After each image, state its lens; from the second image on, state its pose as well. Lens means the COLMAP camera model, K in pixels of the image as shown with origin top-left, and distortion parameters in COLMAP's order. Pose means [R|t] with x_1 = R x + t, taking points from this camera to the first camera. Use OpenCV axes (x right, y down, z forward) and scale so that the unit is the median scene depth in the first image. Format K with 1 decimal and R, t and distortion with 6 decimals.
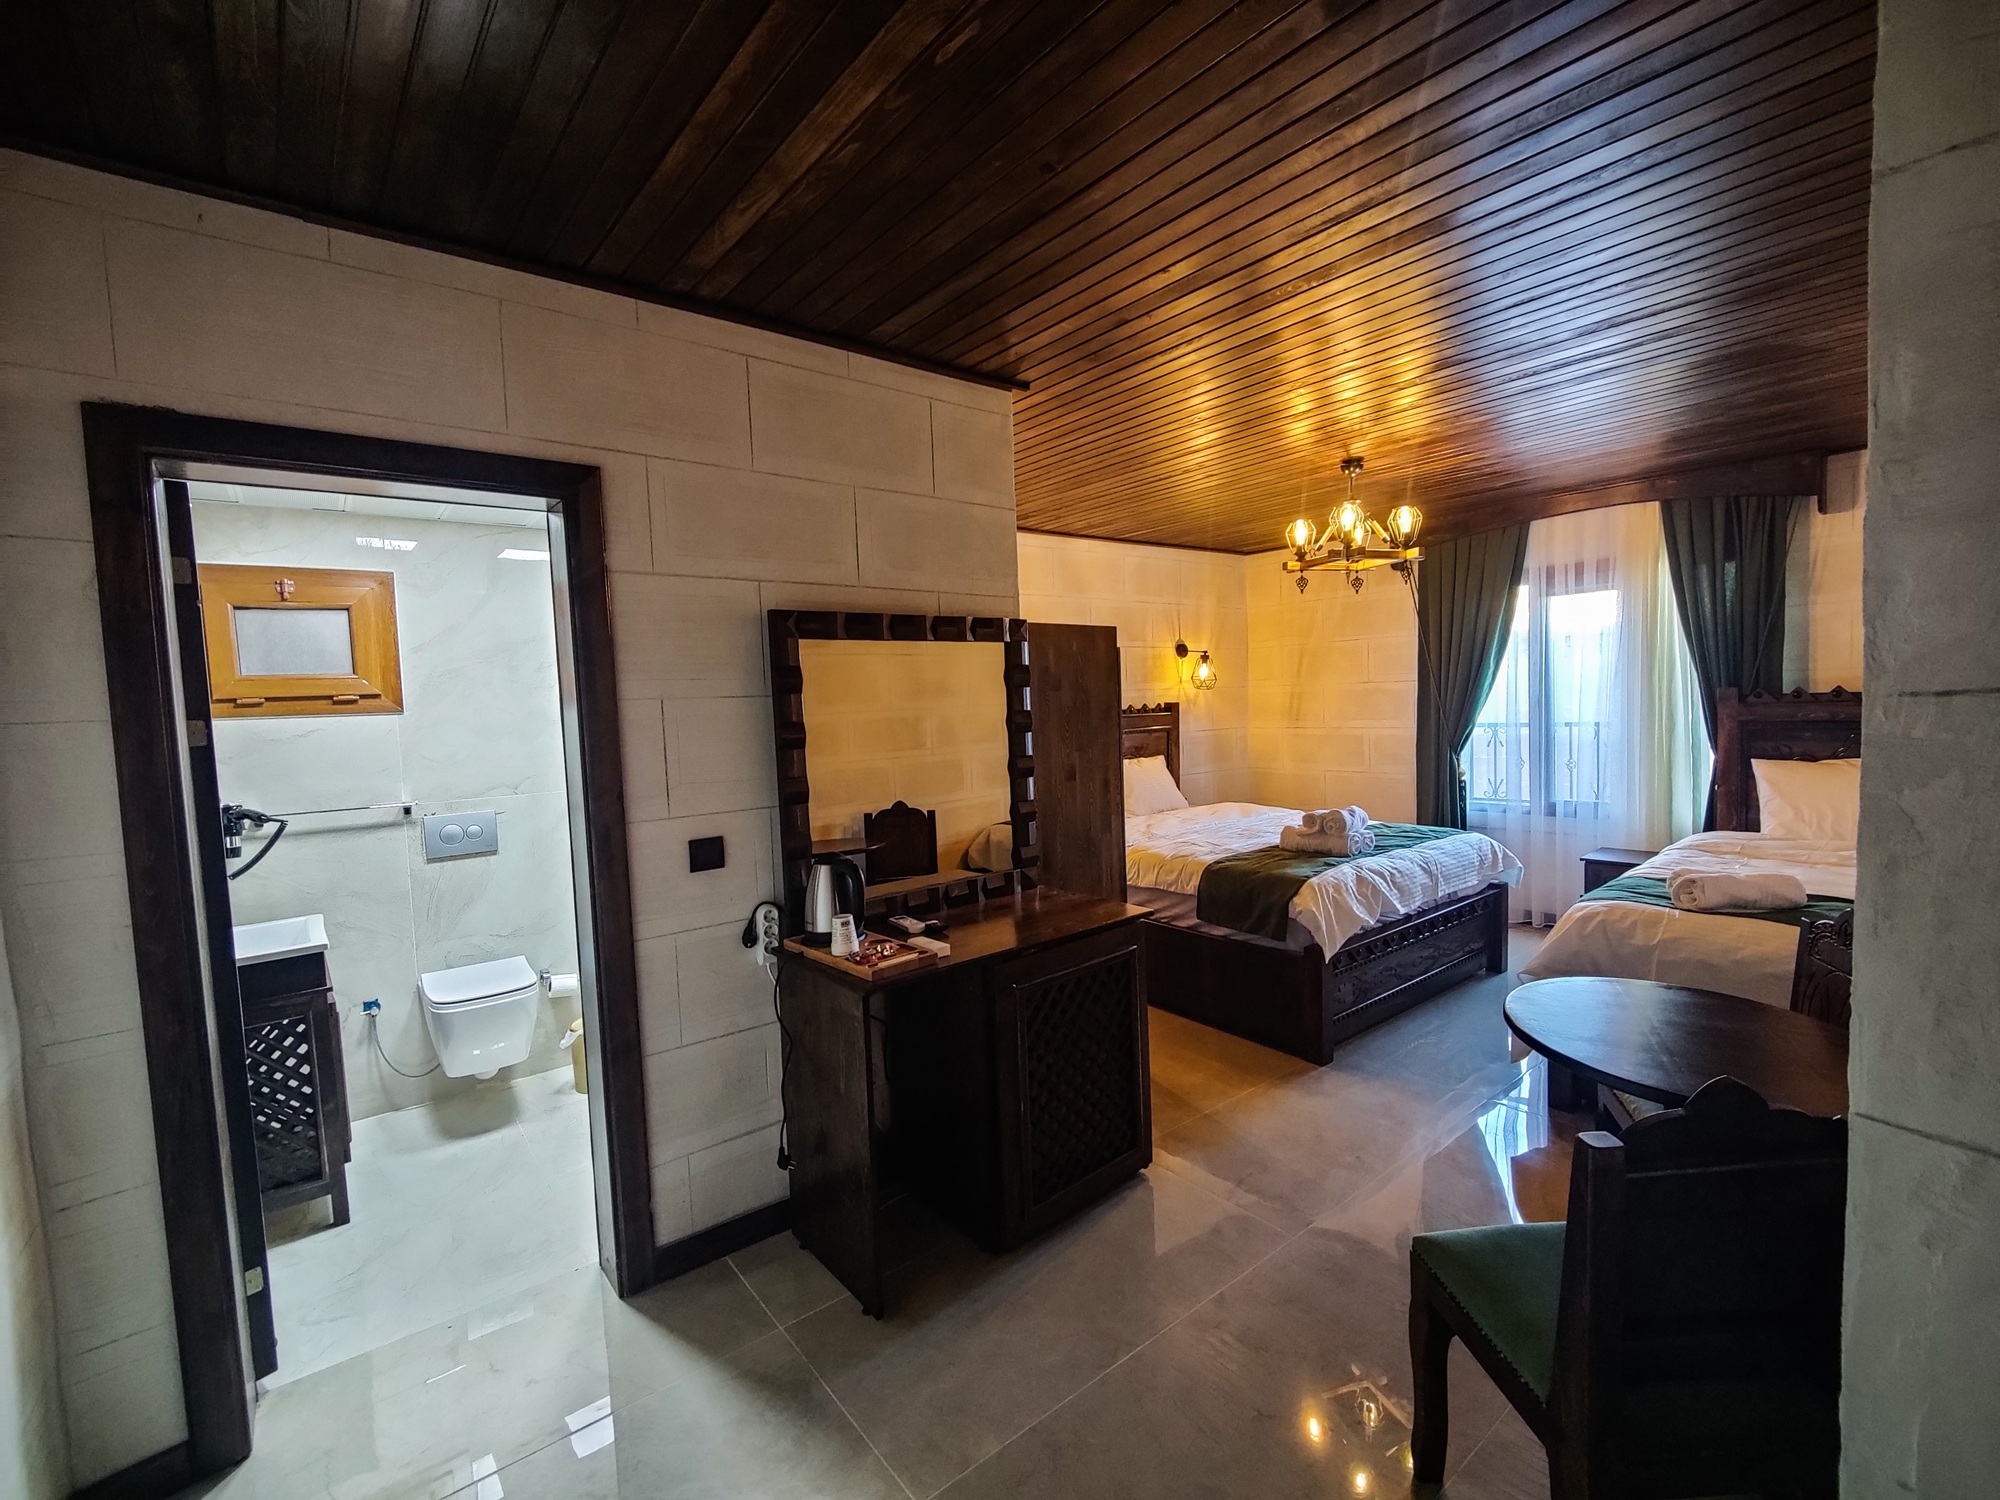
lens RADIAL K [[868.7, 0, 988.7], [0, 868.7, 744.7], [0, 0, 1]] dist [0.005159, -0.001616]
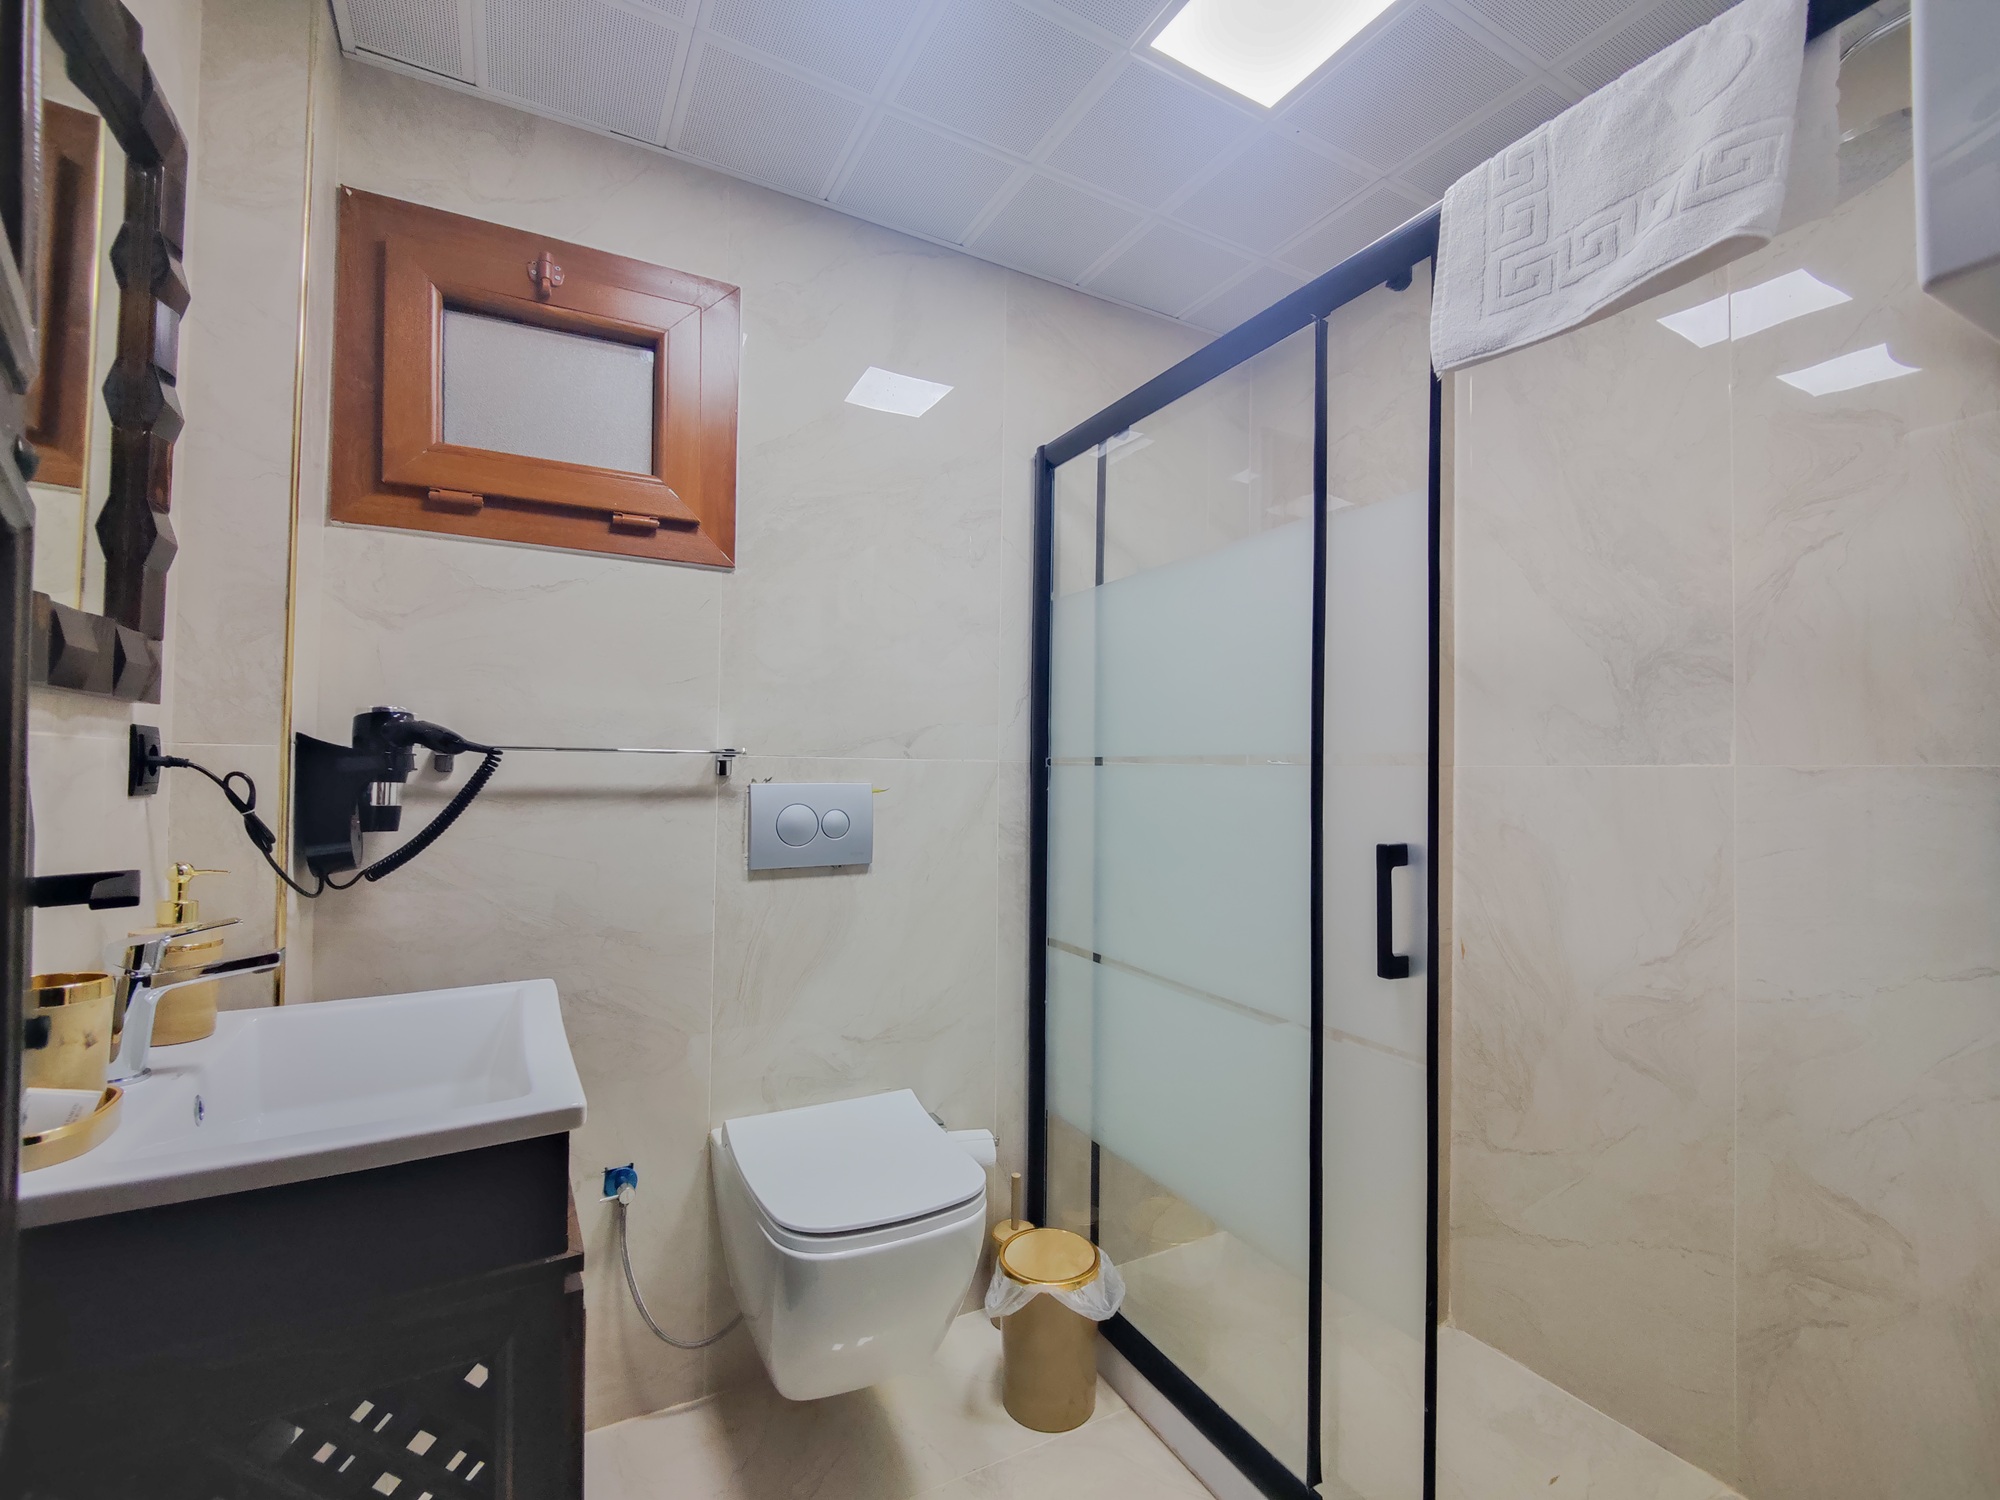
lens RADIAL K [[868.7, 0, 1006.3], [0, 868.7, 741.5], [0, 0, 1]] dist [0.005159, -0.001616]
pose [[0.986681, 0.043072, -0.156864, -0.443997], [-0.056197, 0.995192, -0.080222, 0.093085], [0.152655, 0.087969, 0.984357, 0.555220]]
